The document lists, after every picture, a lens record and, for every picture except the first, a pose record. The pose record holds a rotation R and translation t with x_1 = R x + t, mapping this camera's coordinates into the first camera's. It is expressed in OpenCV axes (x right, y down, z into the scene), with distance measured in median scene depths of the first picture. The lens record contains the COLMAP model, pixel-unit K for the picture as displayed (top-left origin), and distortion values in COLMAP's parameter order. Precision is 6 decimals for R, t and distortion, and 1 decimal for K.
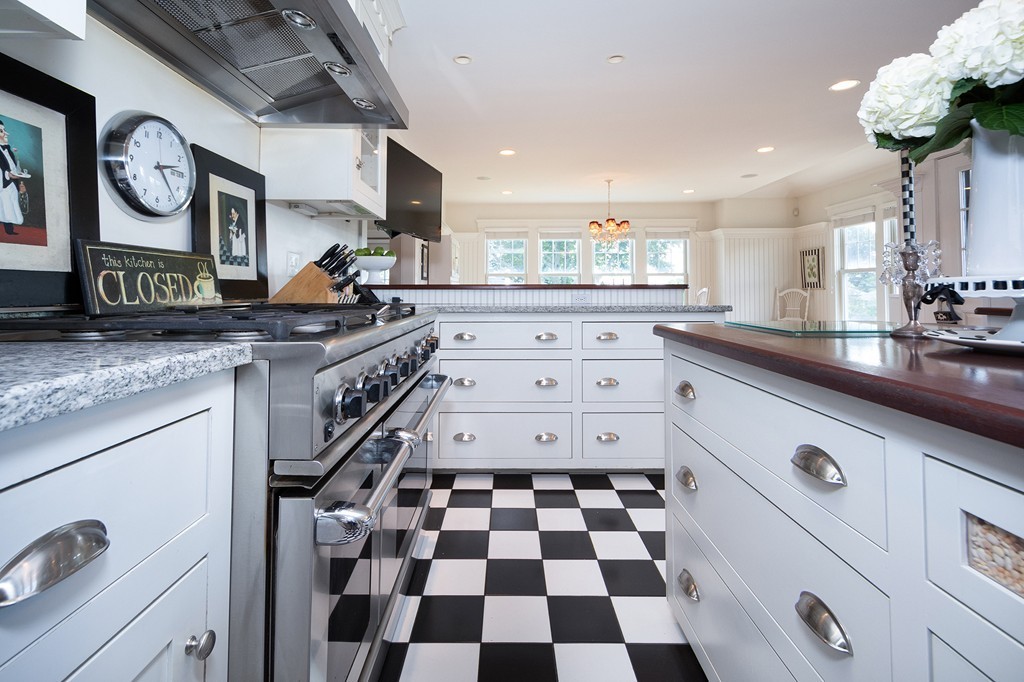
lens RADIAL K [[473.8, 0, 520.0], [0, 473.8, 270.0], [0, 0, 1]] dist [0.004017, 0.000082]
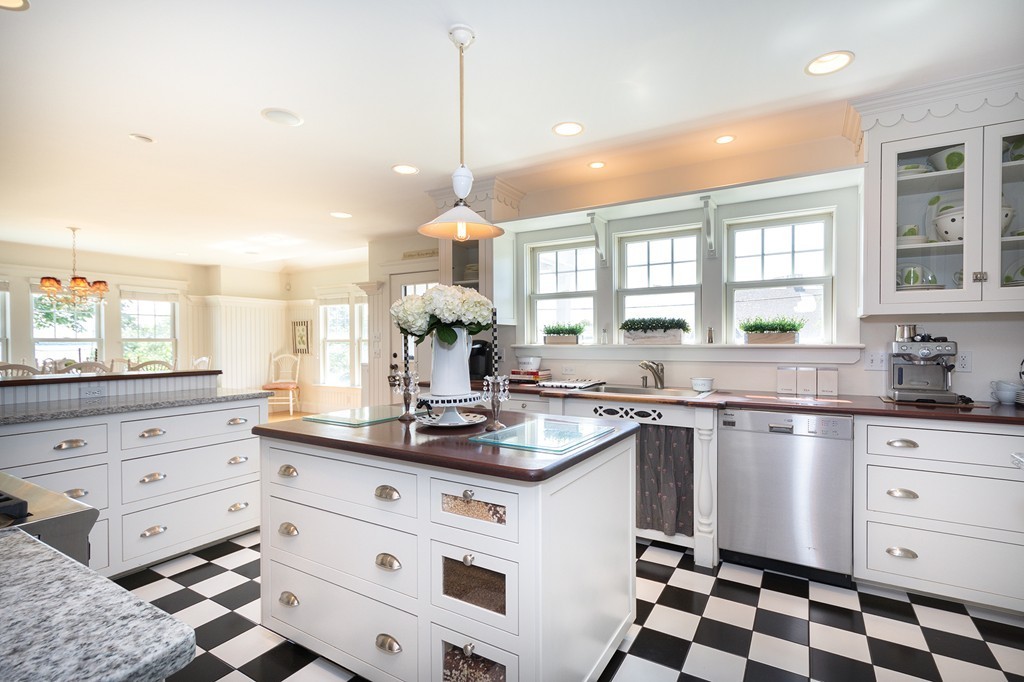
lens RADIAL K [[473.8, 0, 506.8], [0, 473.8, 336.0], [0, 0, 1]] dist [0.004017, 0.000082]
pose [[0.541429, -0.003088, 0.840741, -0.111888], [-0.025302, 0.999480, 0.019966, -0.045862], [-0.840366, -0.032082, 0.541070, -0.076720]]
